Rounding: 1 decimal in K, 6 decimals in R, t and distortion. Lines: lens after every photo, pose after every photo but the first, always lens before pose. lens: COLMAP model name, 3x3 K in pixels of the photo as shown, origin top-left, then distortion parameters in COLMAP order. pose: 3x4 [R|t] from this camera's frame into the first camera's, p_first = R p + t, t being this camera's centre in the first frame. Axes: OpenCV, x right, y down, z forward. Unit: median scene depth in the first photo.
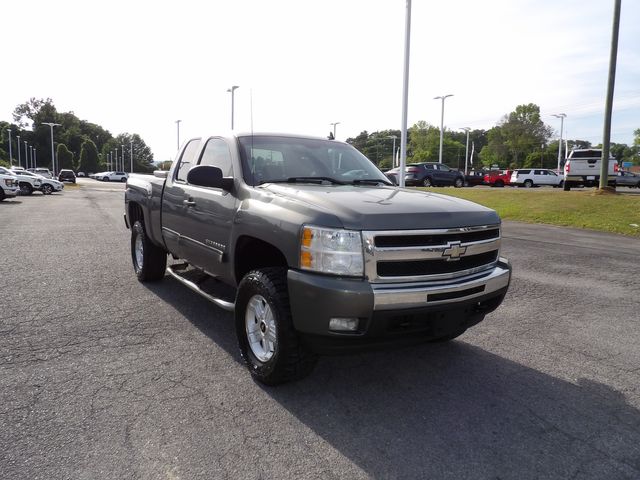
lens RADIAL K [[448.6, 0, 326.4], [0, 448.6, 238.8], [0, 0, 1]] dist [-0.015648, 0.016125]
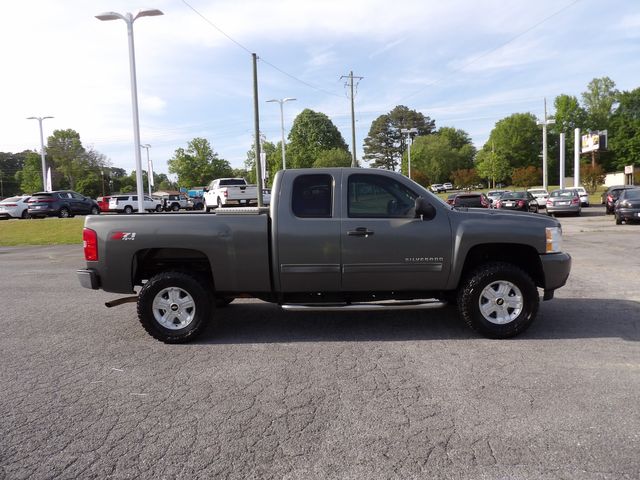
lens RADIAL K [[448.6, 0, 320.5], [0, 448.6, 236.3], [0, 0, 1]] dist [-0.015648, 0.016125]
pose [[0.588155, -0.097379, 0.802864, -0.115605], [0.147446, 0.988998, 0.011941, -0.008879], [-0.795194, 0.111356, 0.596042, 0.038174]]
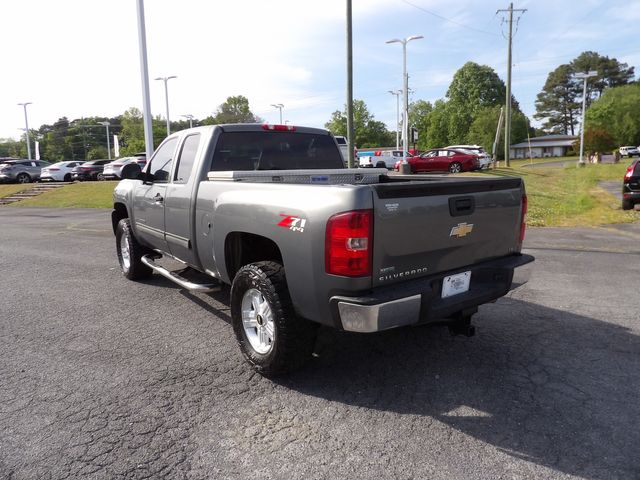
lens RADIAL K [[448.6, 0, 324.5], [0, 448.6, 236.1], [0, 0, 1]] dist [-0.015648, 0.016125]
pose [[0.825040, -0.114381, 0.553377, -0.006788], [0.105495, 0.993260, 0.048019, -0.009698], [-0.555139, 0.018761, 0.831546, 0.065306]]
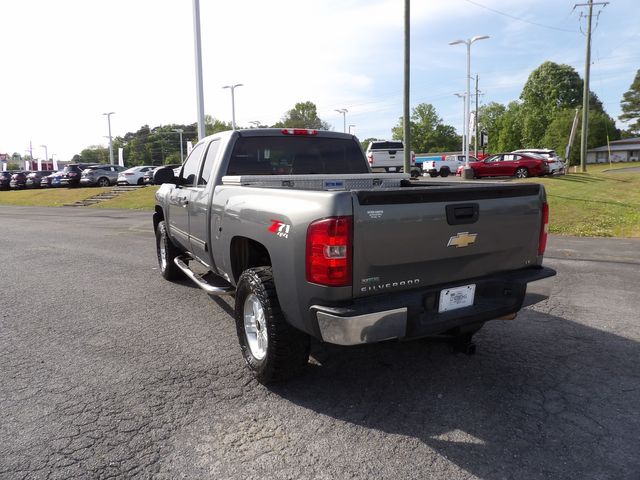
lens RADIAL K [[448.6, 0, 324.7], [0, 448.6, 235.4], [0, 0, 1]] dist [-0.015648, 0.016125]
pose [[0.898515, -0.089072, 0.429811, 0.002771], [0.088144, 0.995862, 0.022113, -0.008932], [-0.430002, 0.018016, 0.902648, 0.061945]]
